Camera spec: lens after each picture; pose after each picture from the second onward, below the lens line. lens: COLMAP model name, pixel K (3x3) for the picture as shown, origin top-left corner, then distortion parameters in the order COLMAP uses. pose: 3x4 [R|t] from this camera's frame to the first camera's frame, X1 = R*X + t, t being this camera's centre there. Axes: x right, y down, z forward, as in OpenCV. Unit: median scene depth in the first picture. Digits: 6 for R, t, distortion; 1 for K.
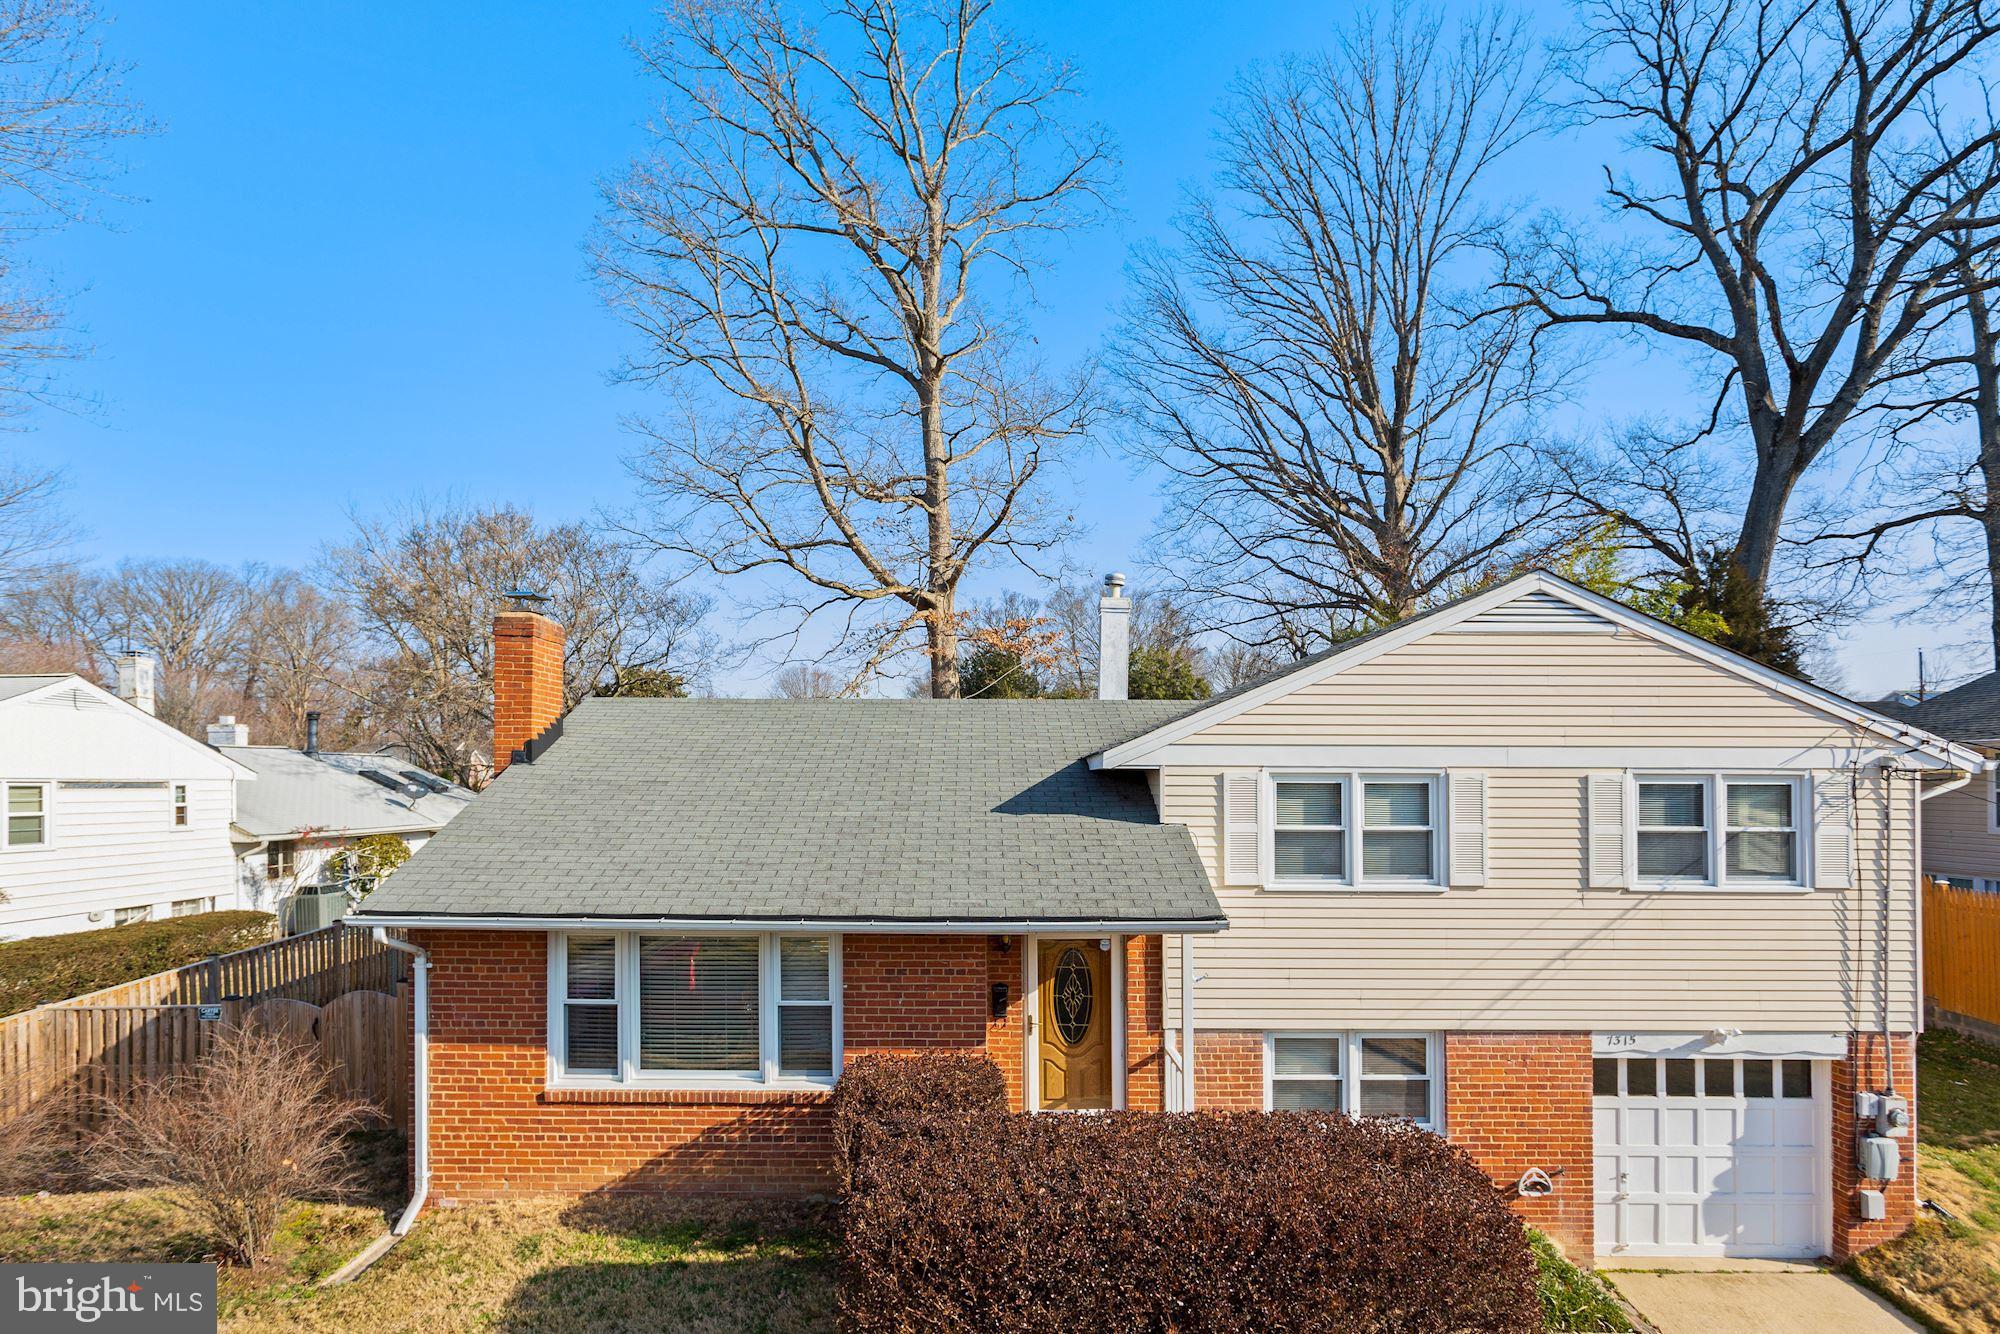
lens RADIAL K [[1060.5, 0, 929.1], [0, 1060.5, 732.7], [0, 0, 1]] dist [-0.019972, 0.012061]
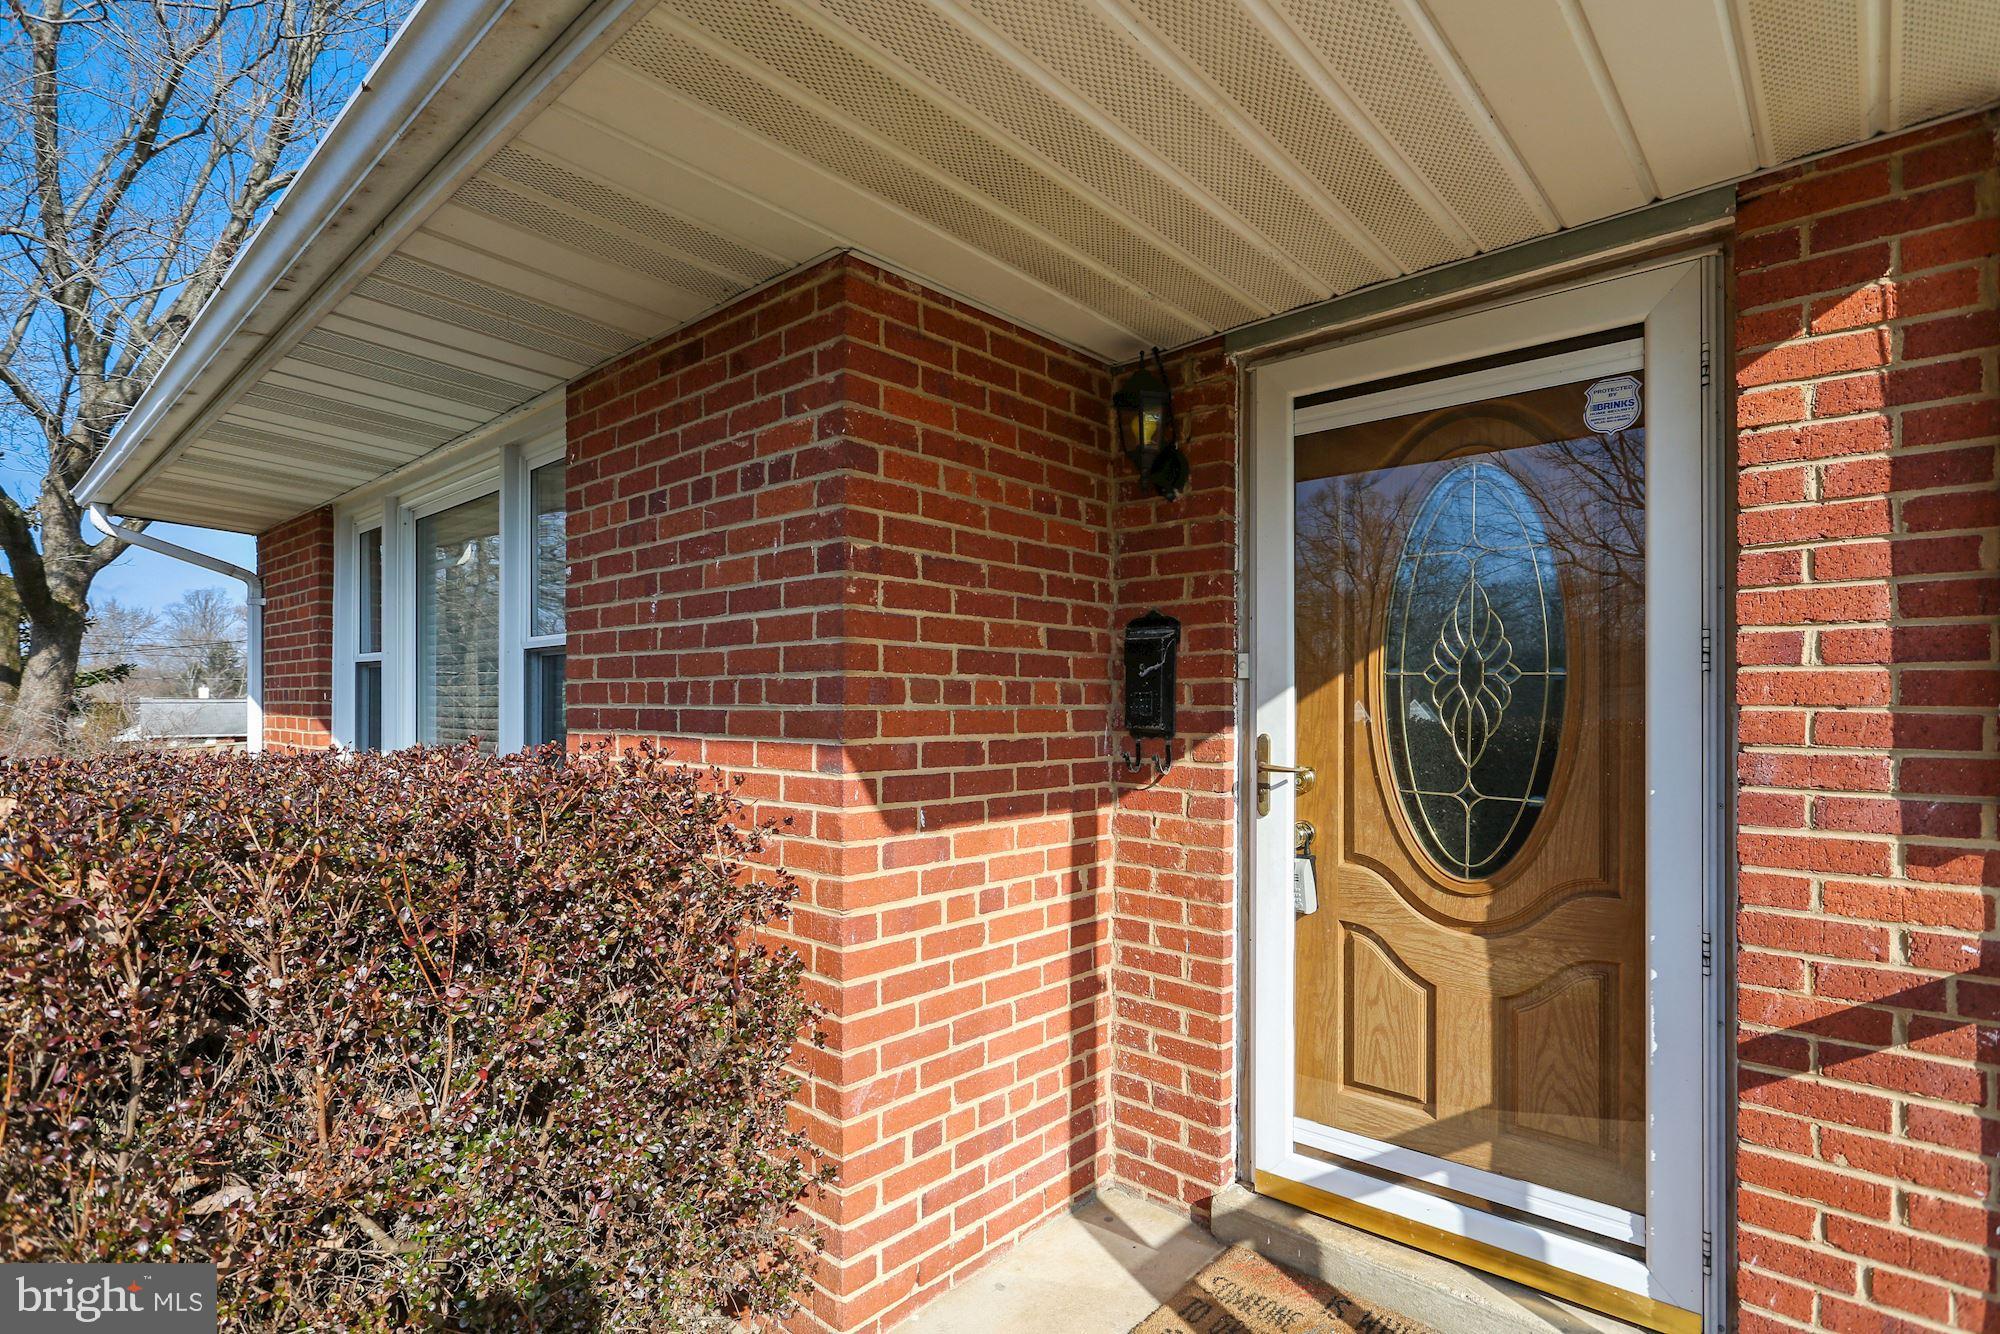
lens RADIAL K [[963.8, 0, 999.7], [0, 963.8, 696.7], [0, 0, 1]] dist [-0.026729, 0.000017]
pose [[0.754959, -0.001485, -0.655770, 0.198100], [0.022557, 0.999464, 0.023706, 0.252355], [0.655384, -0.032689, 0.754588, 0.793783]]
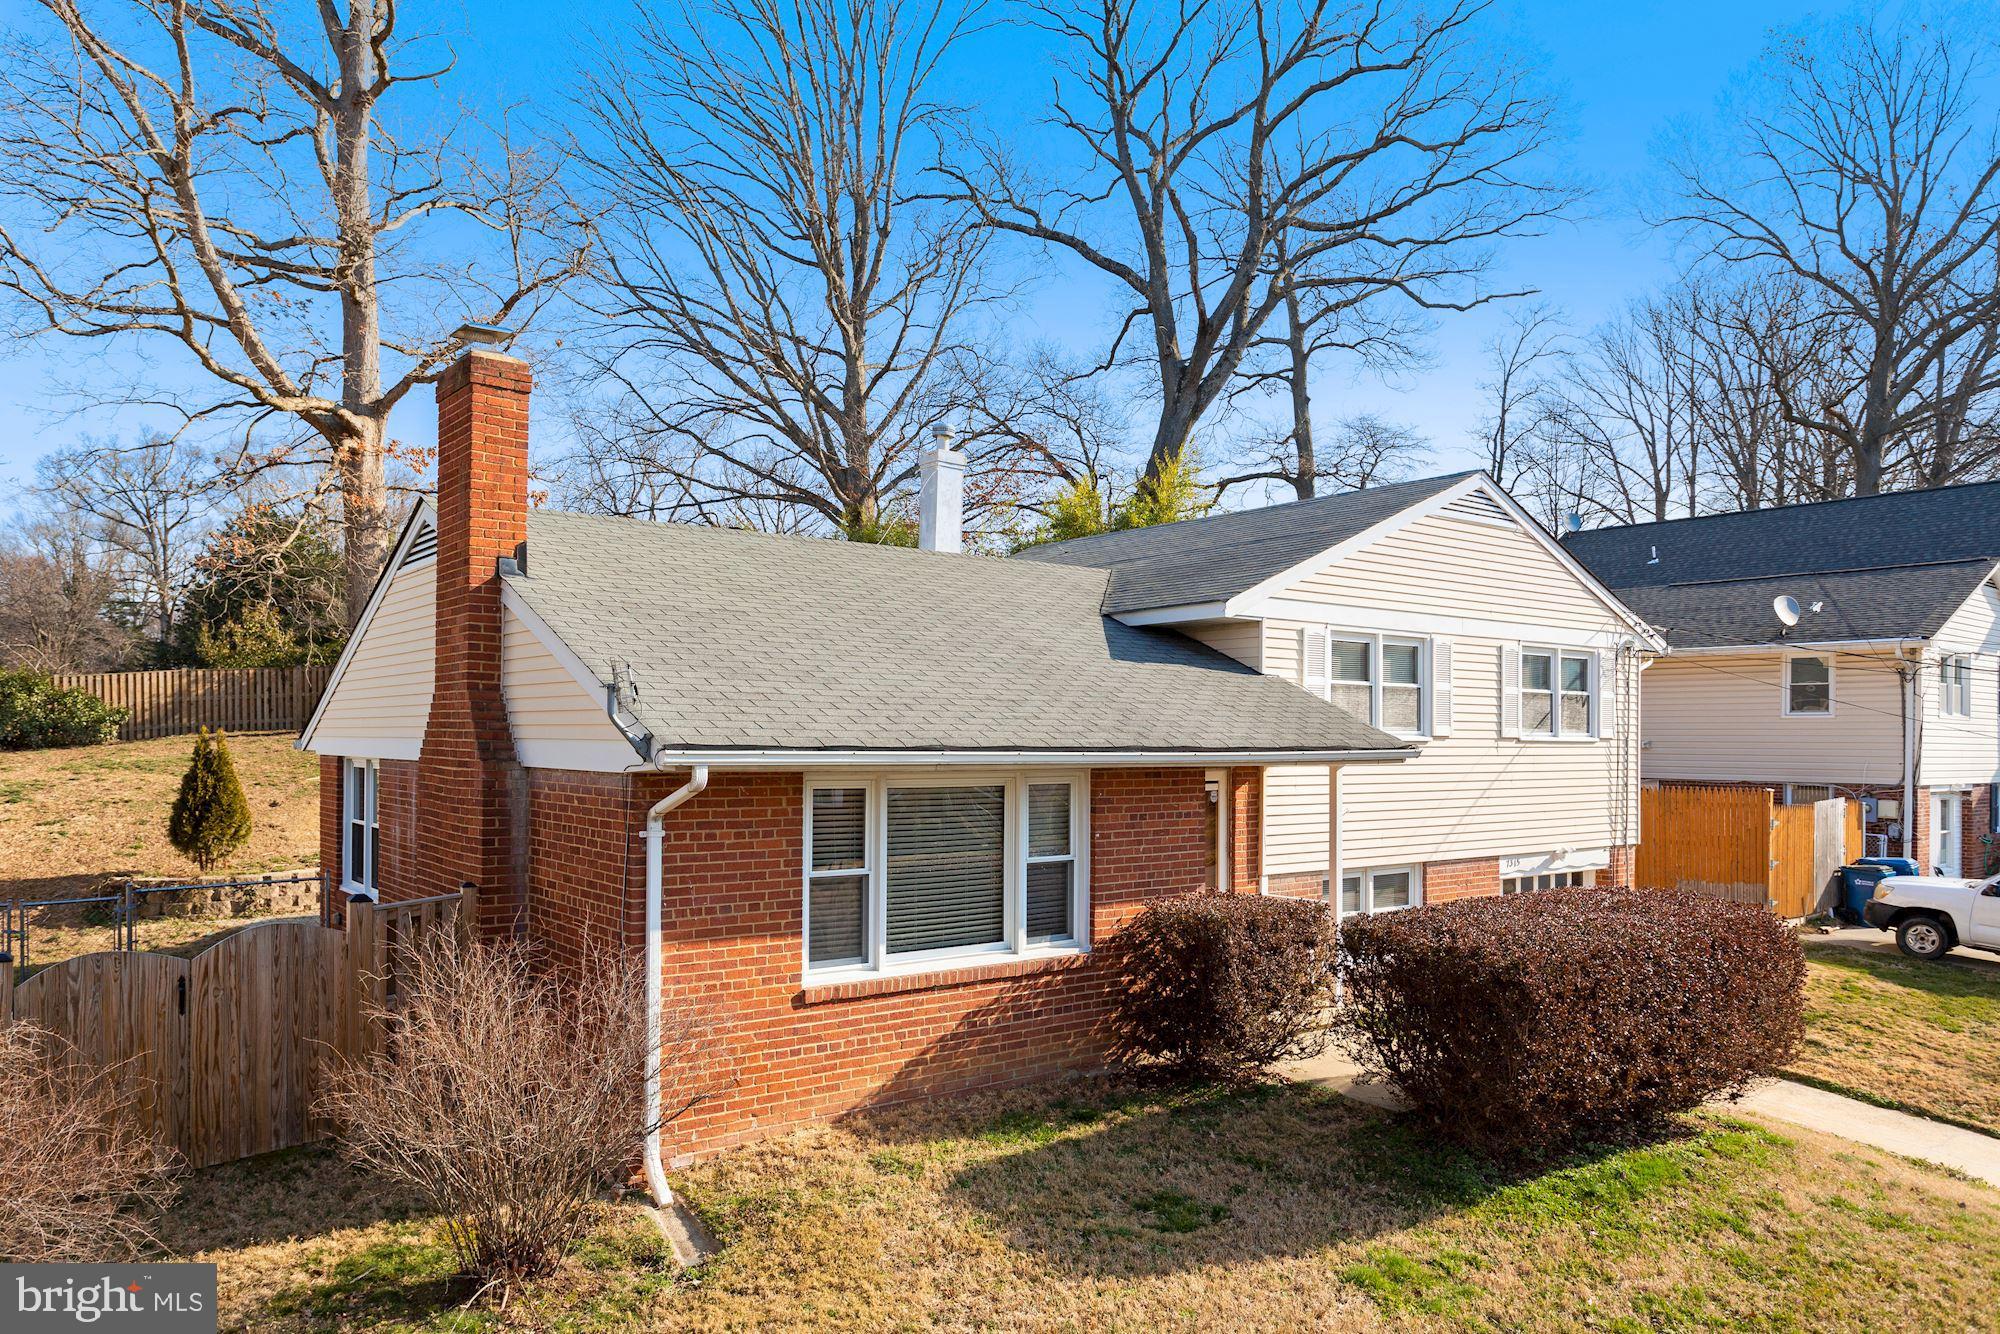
lens RADIAL K [[1380.1, 0, 994.8], [0, 1380.1, 675.4], [0, 0, 1]] dist [0.002393, 0.001737]
pose [[0.782396, 0.029270, 0.622093, -0.813340], [-0.032896, 0.999443, -0.005651, 0.103709], [-0.621911, -0.016043, 0.782923, 0.124508]]
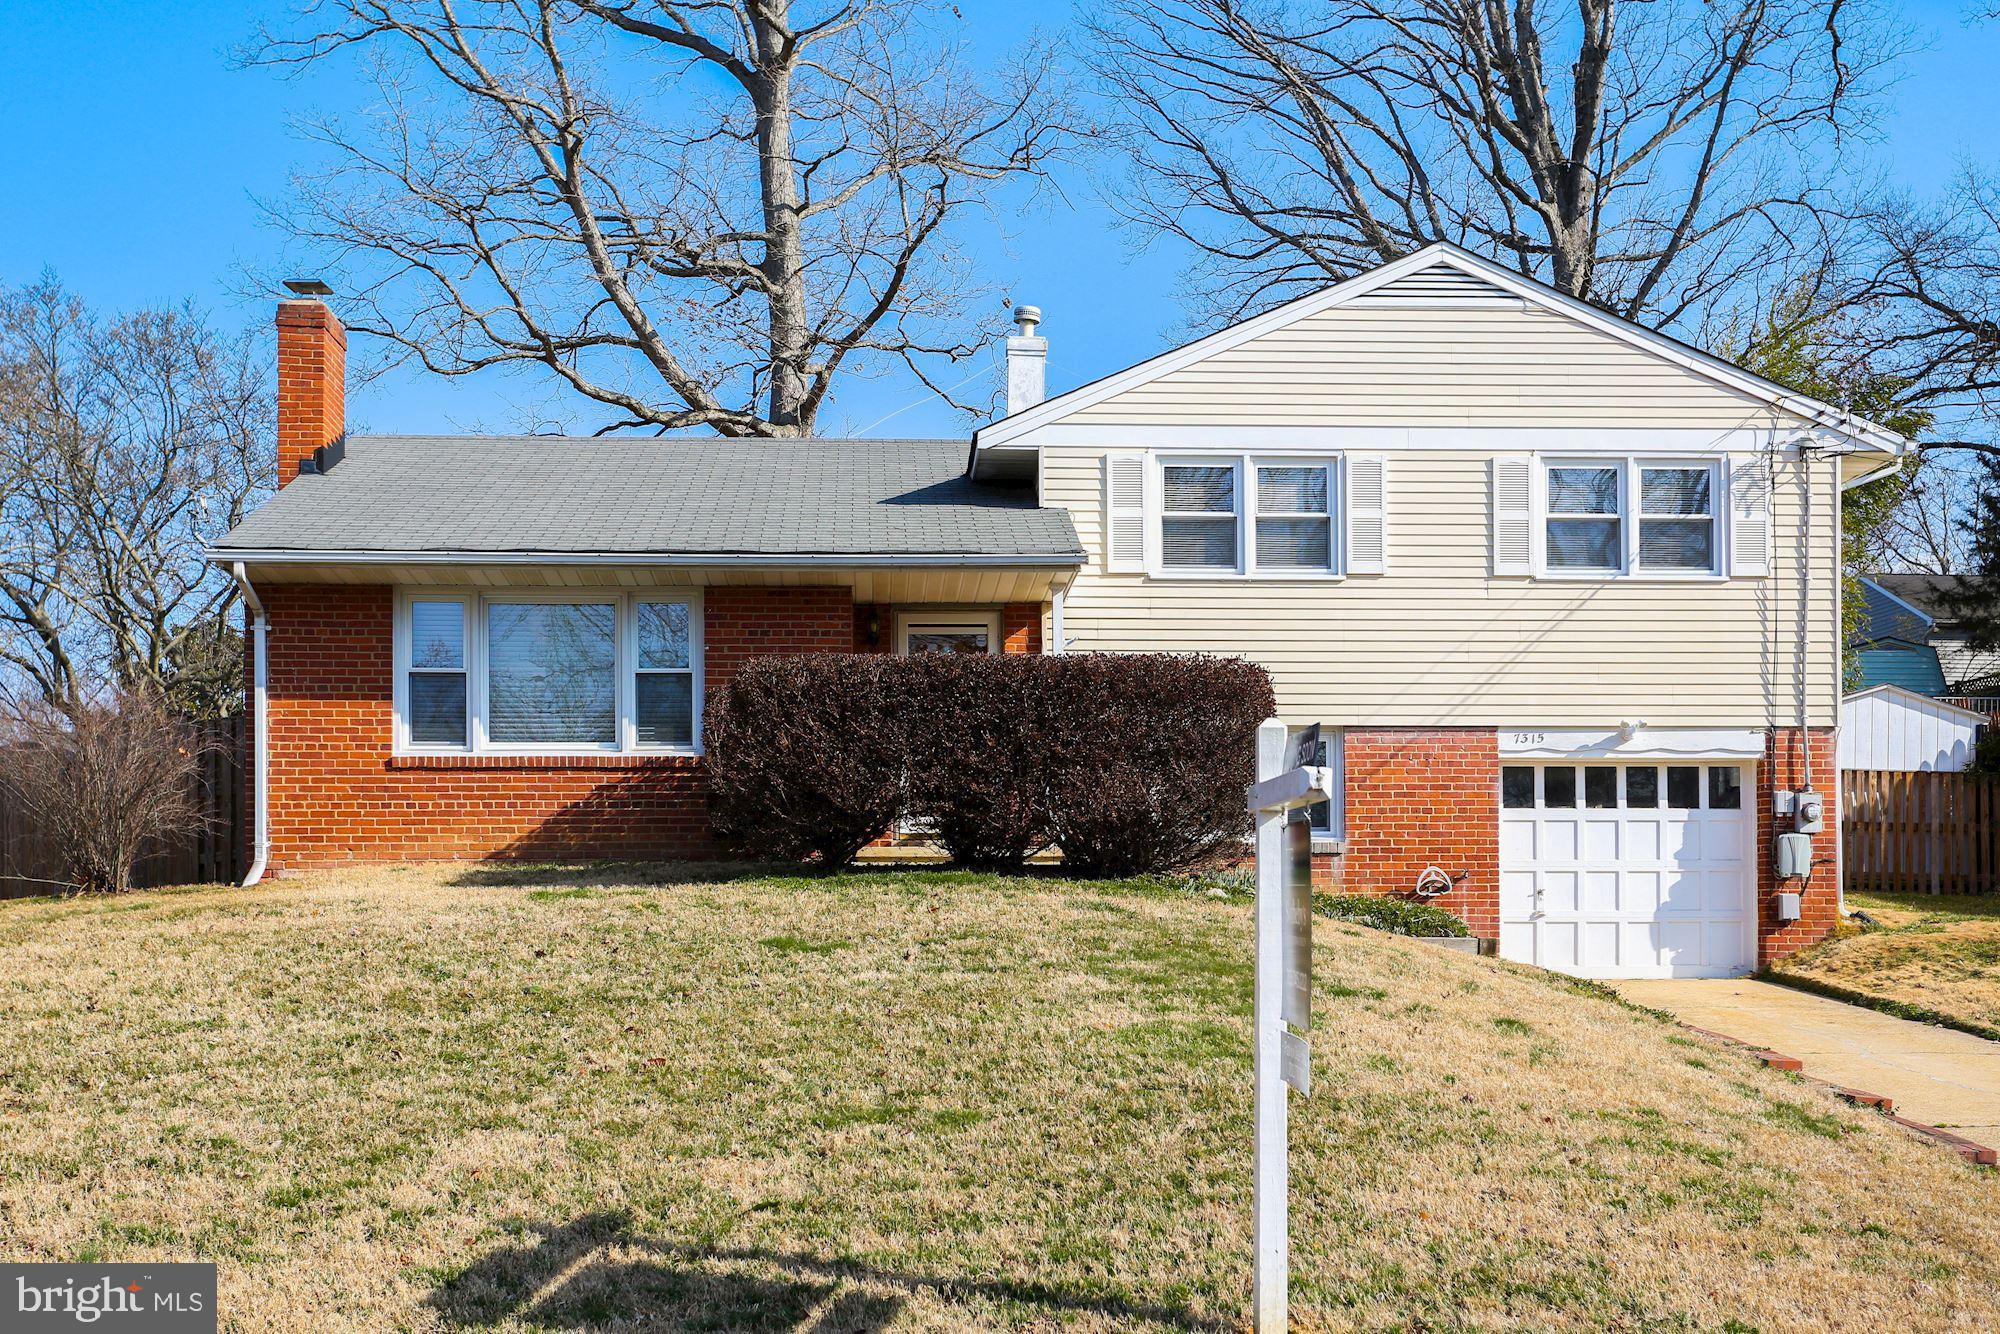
lens RADIAL K [[2236.4, 0, 861.4], [0, 2236.4, 786.3], [0, 0, 1]] dist [0.021136, 0.019367]
pose [[0.998887, -0.000022, 0.047158, -0.031371], [0.001291, 0.999638, -0.026877, 0.387670], [-0.047141, 0.026908, 0.998526, -0.964711]]
